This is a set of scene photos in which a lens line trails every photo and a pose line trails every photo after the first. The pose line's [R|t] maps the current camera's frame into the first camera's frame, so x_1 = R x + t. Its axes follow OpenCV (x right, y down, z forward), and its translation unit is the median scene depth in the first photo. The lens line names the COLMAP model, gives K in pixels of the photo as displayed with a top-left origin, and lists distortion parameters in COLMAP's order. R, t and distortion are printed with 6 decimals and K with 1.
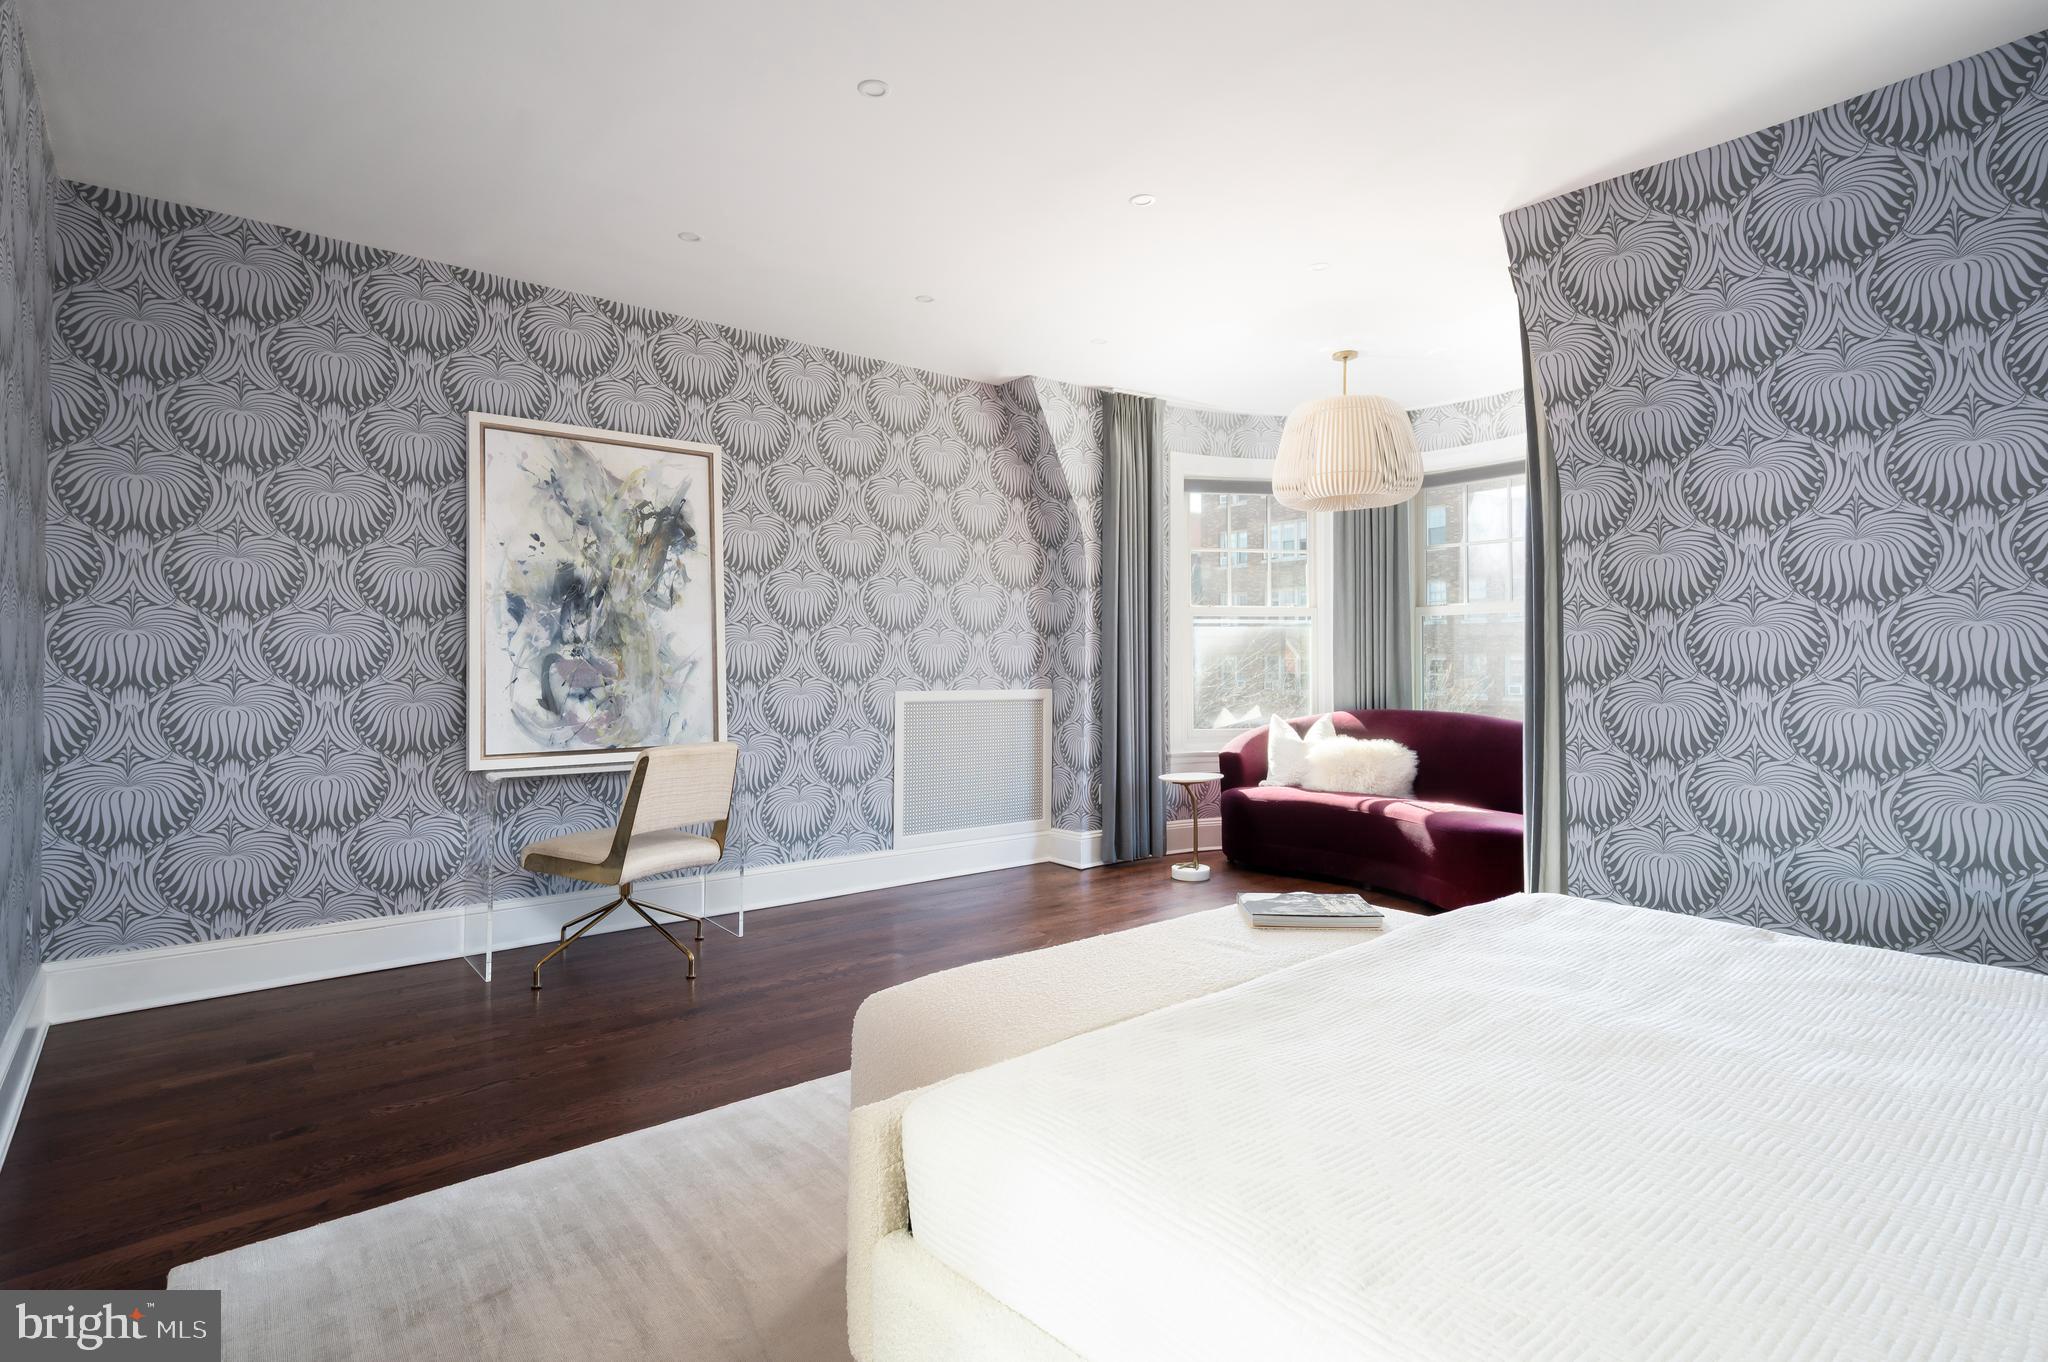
lens RADIAL K [[1025.2, 0, 1024.1], [0, 1025.2, 661.5], [0, 0, 1]] dist [-0.002854, -0.000974]
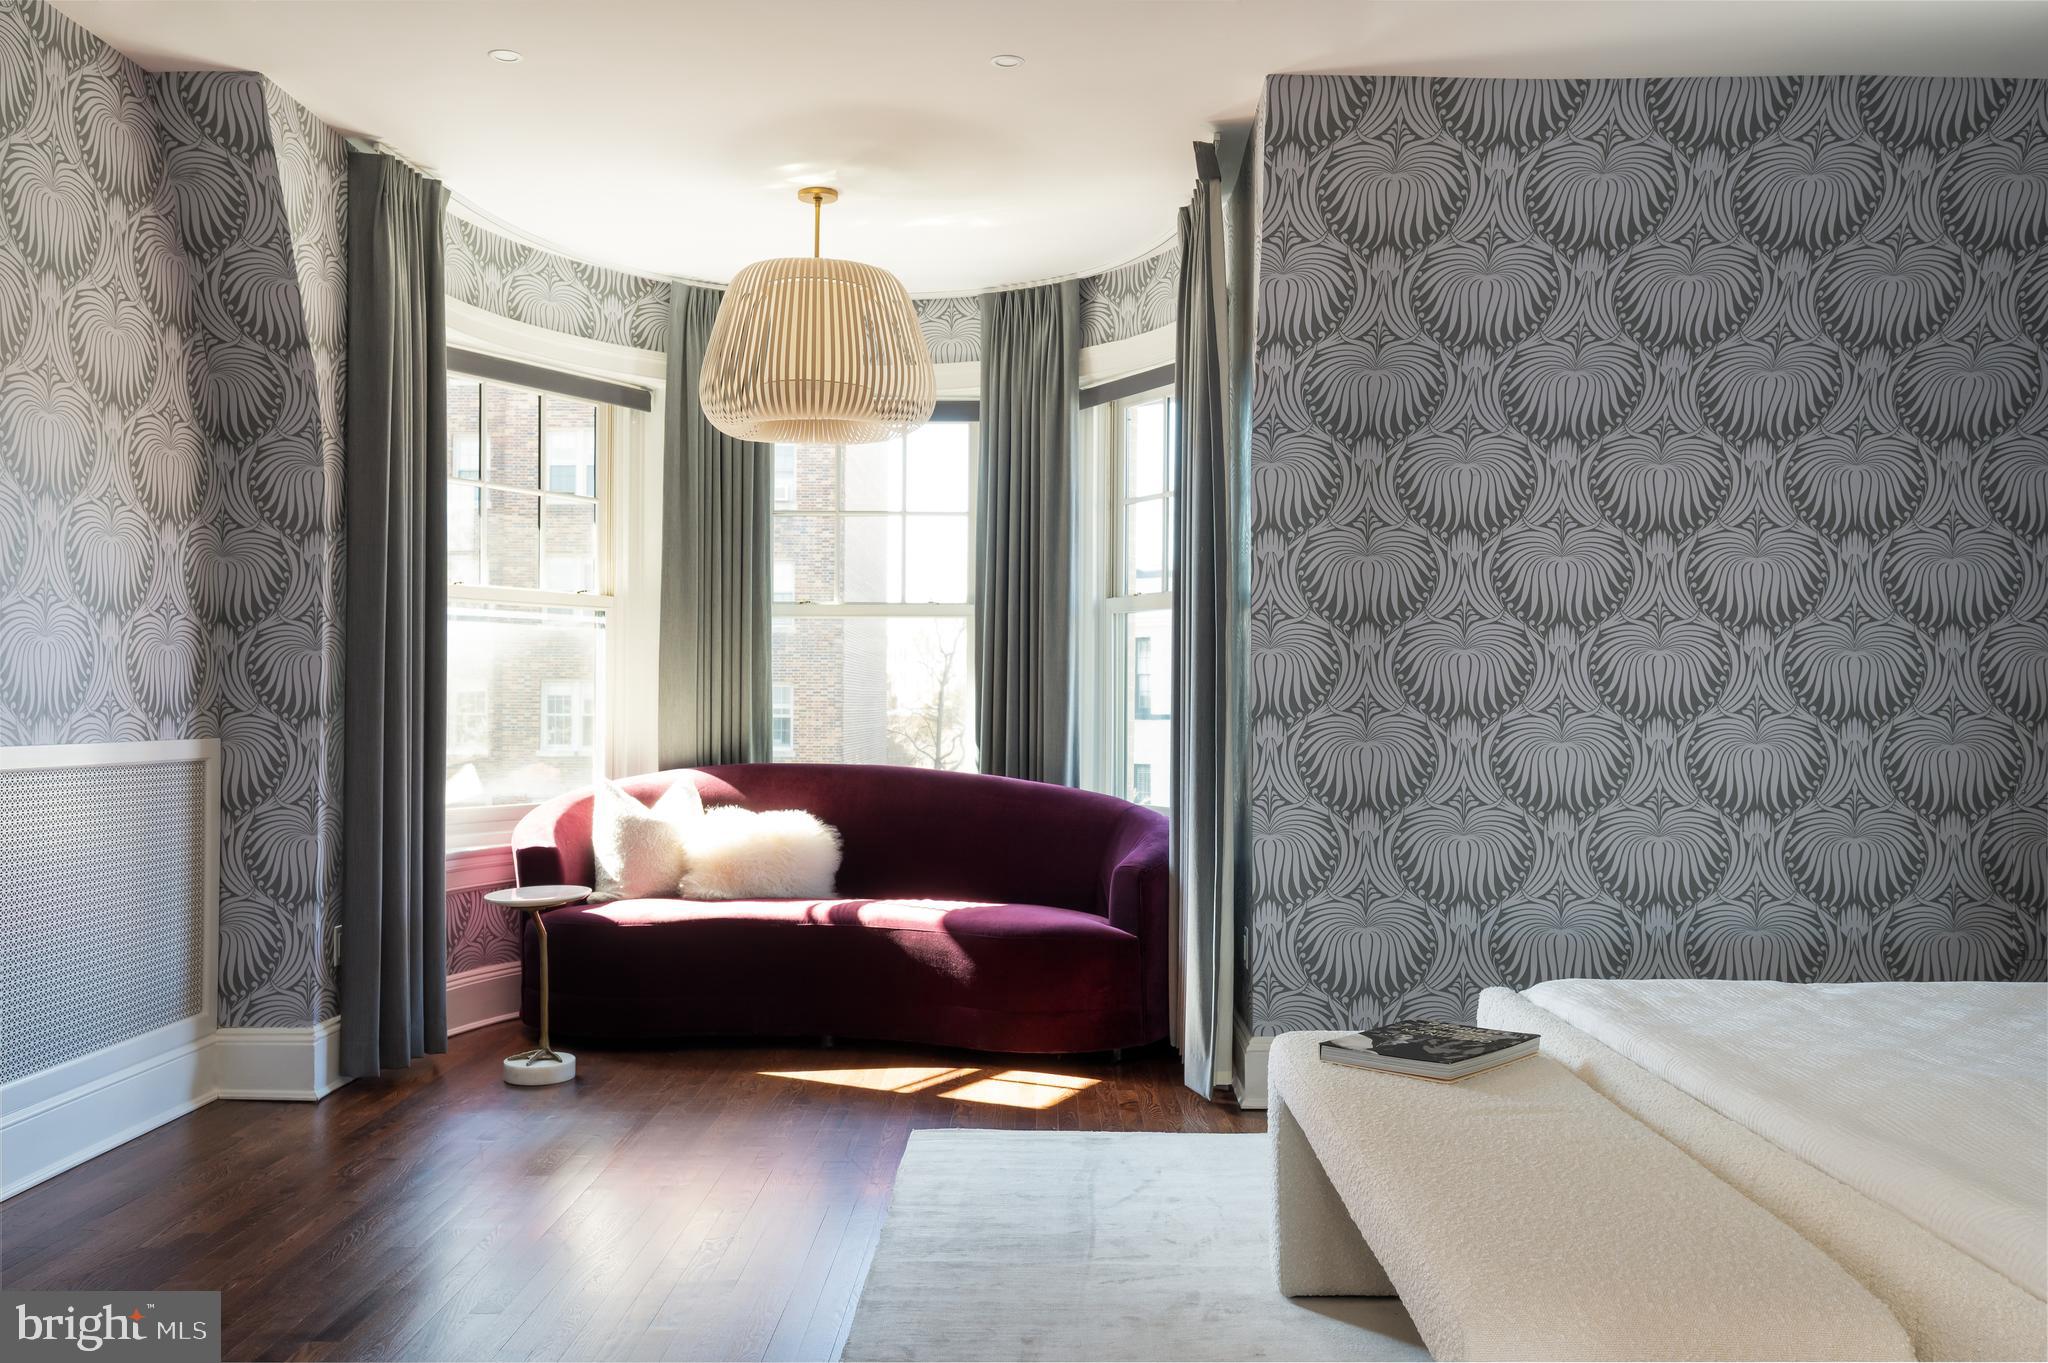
lens RADIAL K [[1600.5, 0, 1027.7], [0, 1600.5, 698.1], [0, 0, 1]] dist [-0.005459, -0.001798]
pose [[0.642413, -0.001714, 0.766356, -0.321143], [-0.007709, 0.999932, 0.008698, -0.001452], [-0.766320, -0.011495, 0.642357, 0.248975]]
